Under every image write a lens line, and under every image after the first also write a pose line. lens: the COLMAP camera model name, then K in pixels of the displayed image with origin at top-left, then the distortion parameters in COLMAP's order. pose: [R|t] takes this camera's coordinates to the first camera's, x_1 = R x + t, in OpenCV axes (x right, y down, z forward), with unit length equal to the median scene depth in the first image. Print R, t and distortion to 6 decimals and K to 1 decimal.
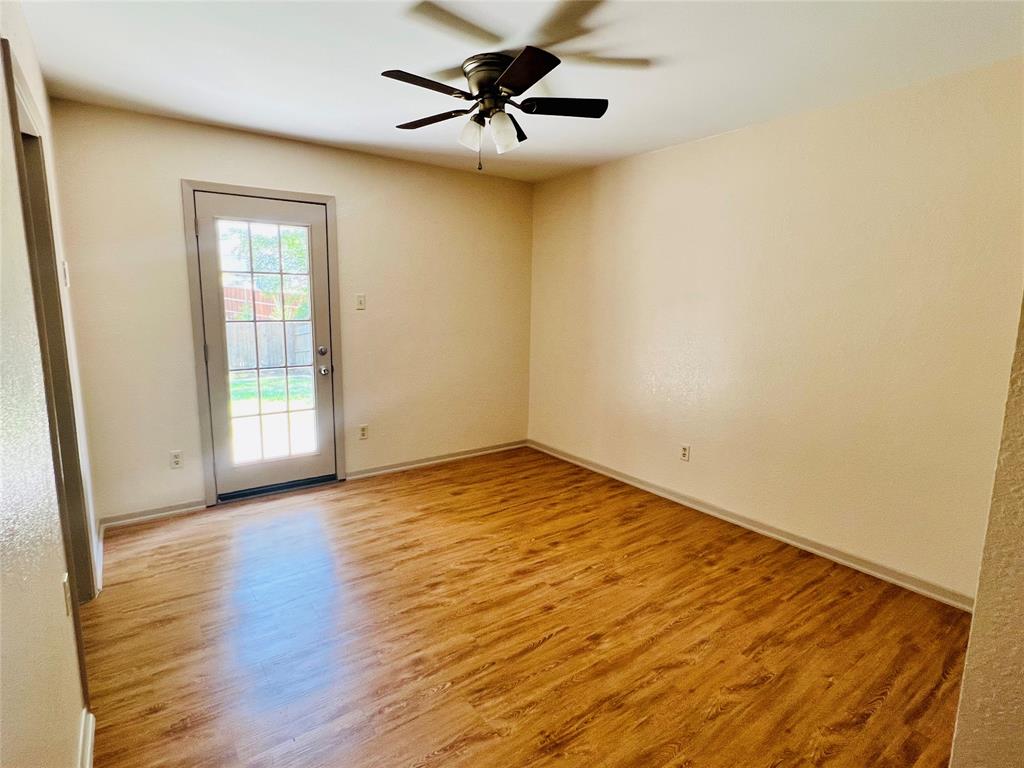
lens RADIAL K [[538.9, 0, 514.7], [0, 538.9, 382.5], [0, 0, 1]] dist [-0.006910, 0.003192]
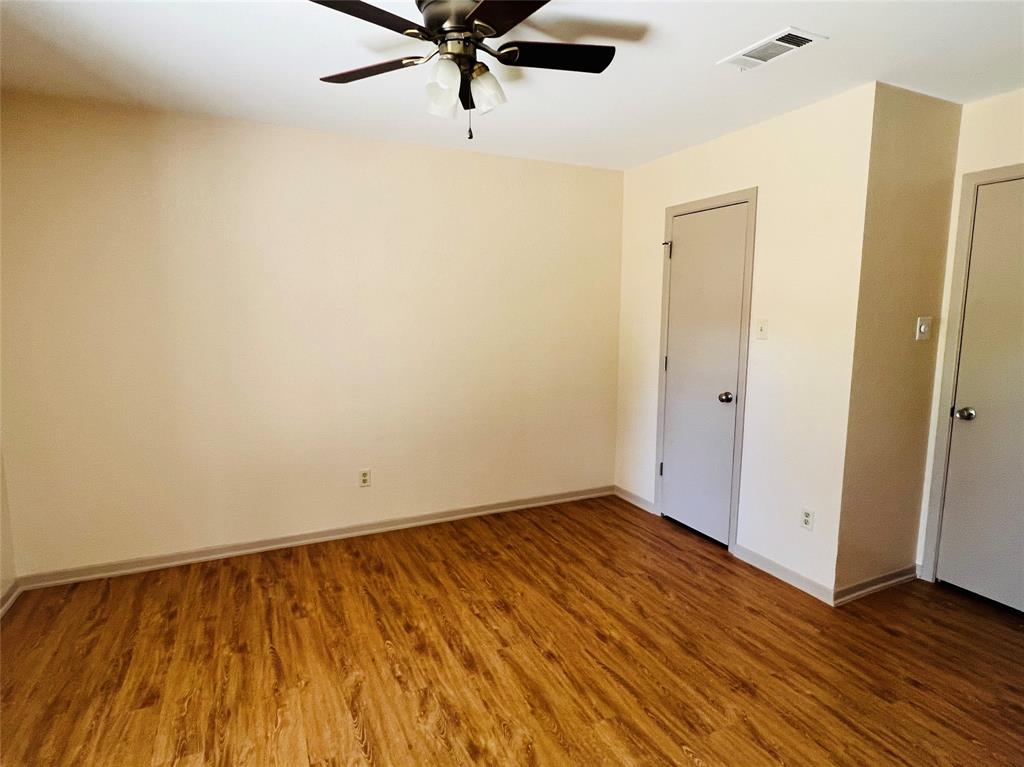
lens RADIAL K [[538.9, 0, 514.9], [0, 538.9, 385.8], [0, 0, 1]] dist [-0.006910, 0.003192]
pose [[0.205197, -0.155838, 0.966234, -0.659702], [0.152559, 0.980268, 0.125702, -0.139386], [-0.966757, 0.121614, 0.224922, 0.677258]]
